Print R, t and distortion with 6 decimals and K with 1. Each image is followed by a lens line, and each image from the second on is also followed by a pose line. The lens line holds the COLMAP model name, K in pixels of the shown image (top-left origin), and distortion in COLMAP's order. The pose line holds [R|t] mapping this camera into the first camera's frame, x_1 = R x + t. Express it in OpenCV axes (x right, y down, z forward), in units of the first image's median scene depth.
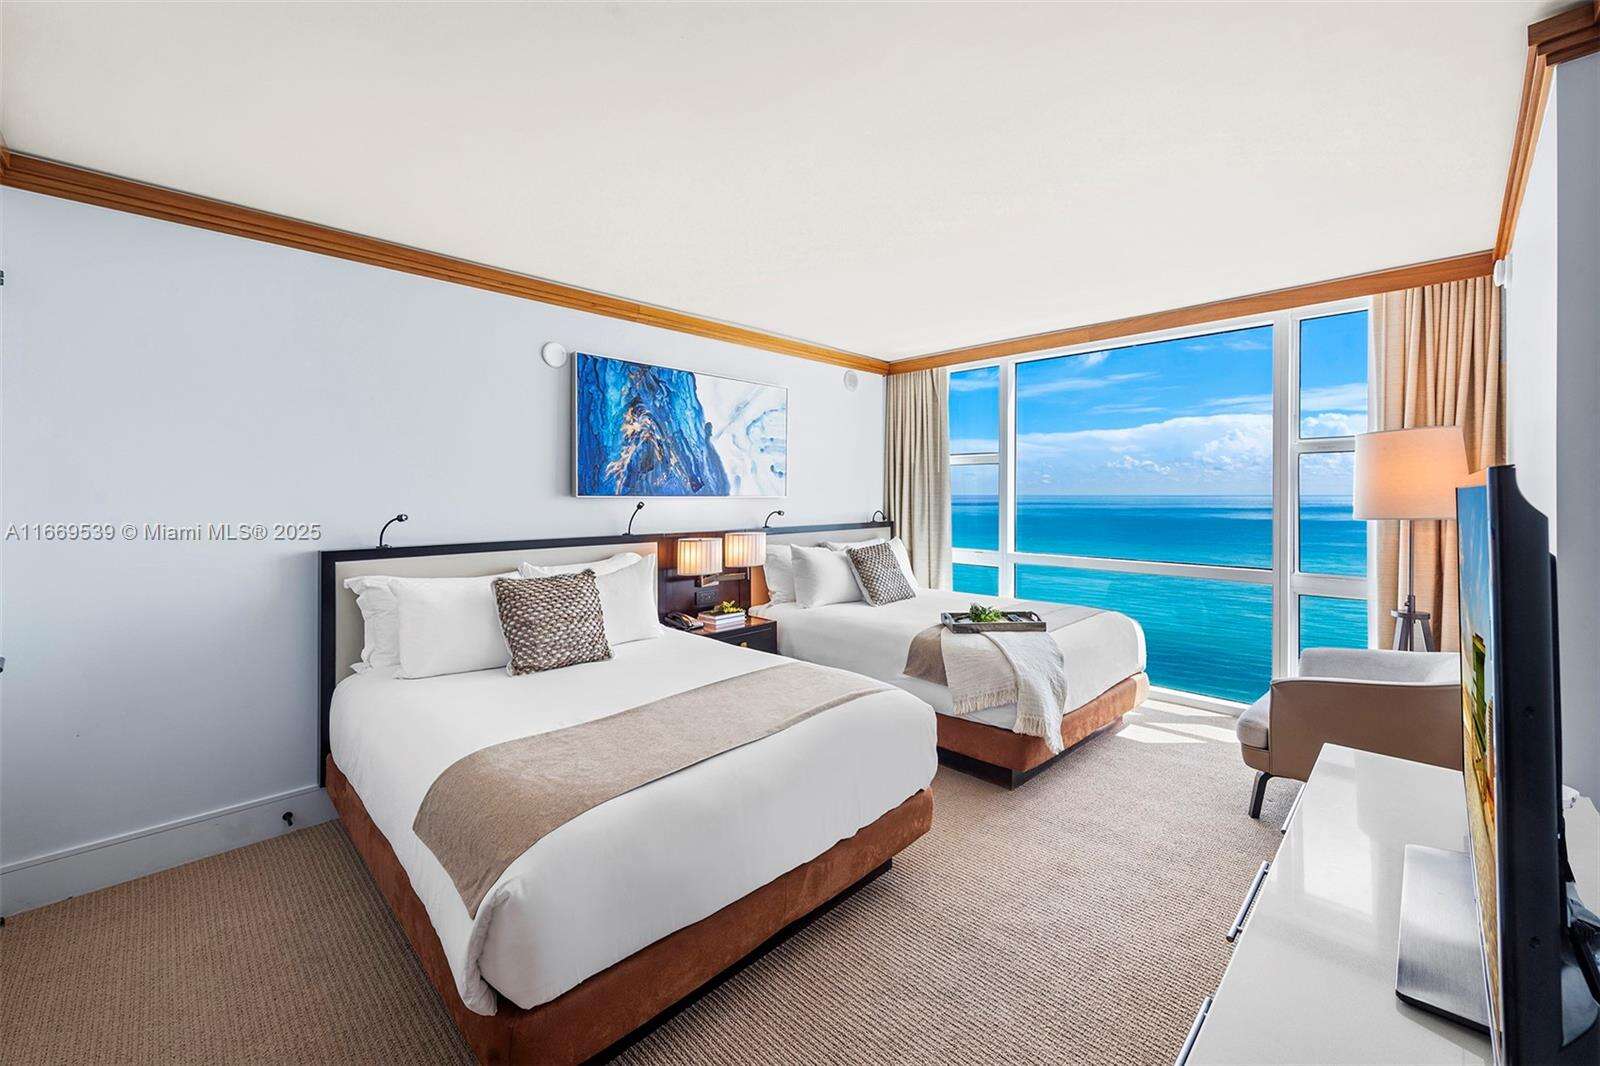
lens RADIAL K [[635.7, 0, 794.2], [0, 635.7, 498.6], [0, 0, 1]] dist [0.003140, 0.000242]
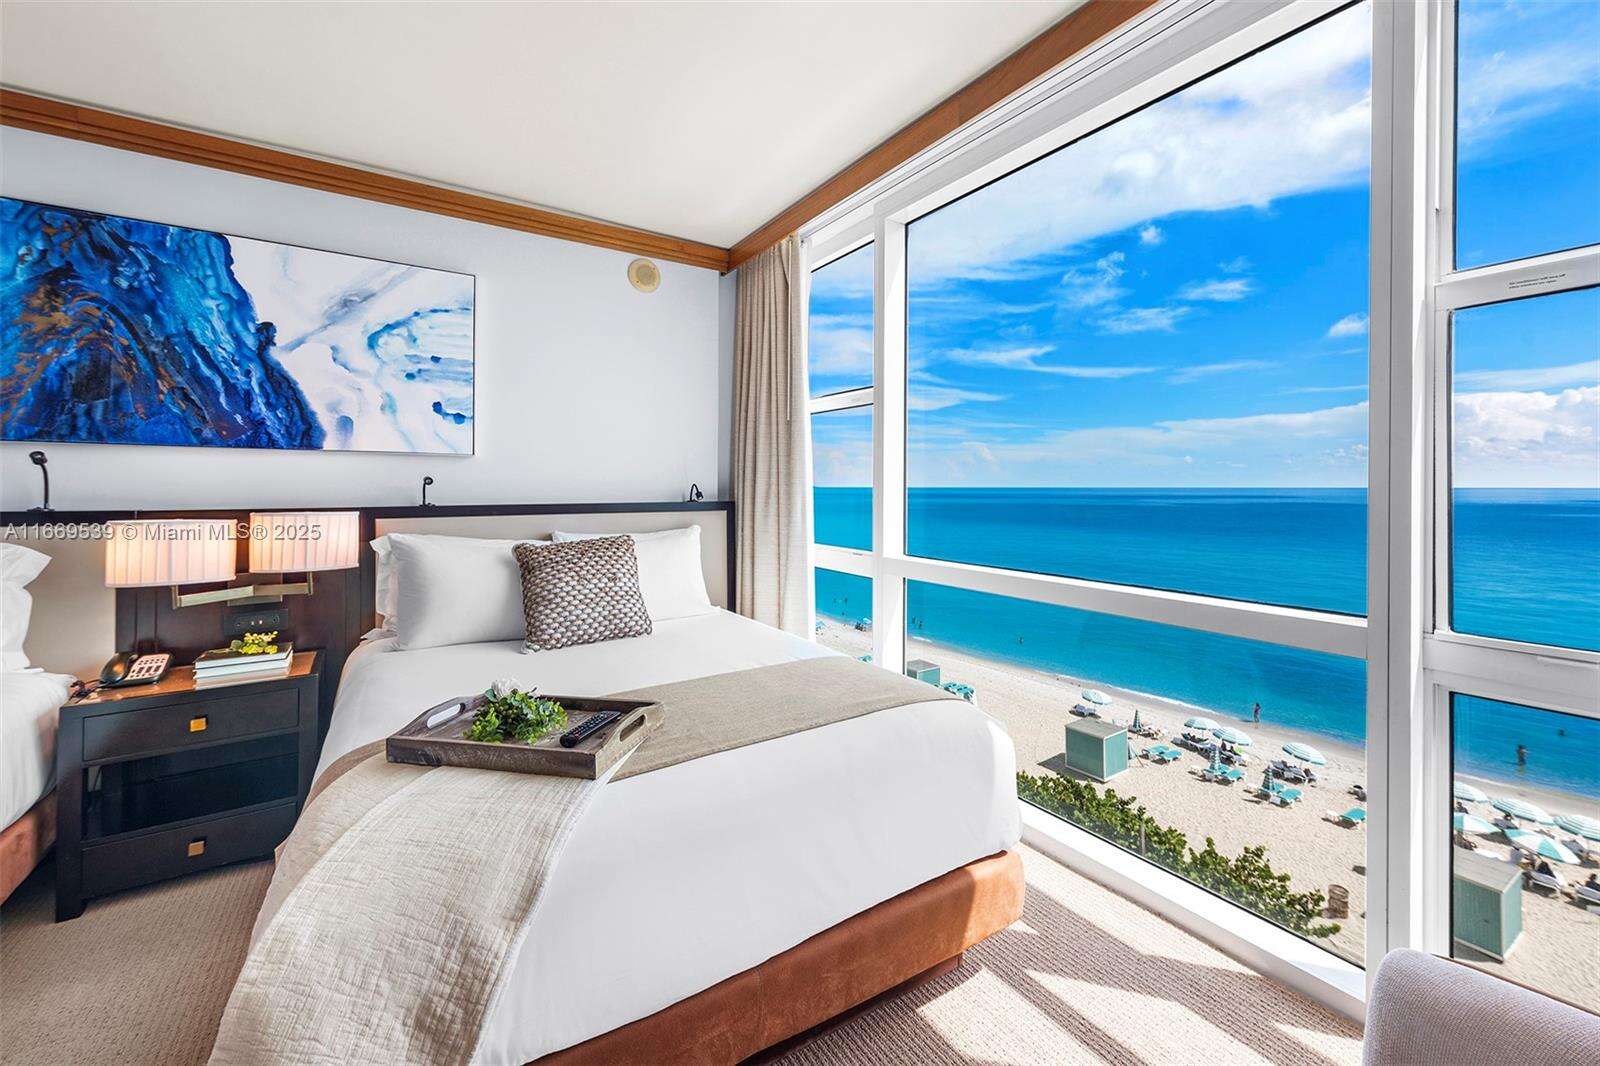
lens RADIAL K [[635.7, 0, 794.2], [0, 635.7, 498.6], [0, 0, 1]] dist [0.003140, 0.000242]
pose [[0.977718, -0.002436, -0.209909, 0.500087], [0.002528, 0.999997, 0.000169, 0.046673], [0.209908, -0.000696, 0.977721, 0.574686]]
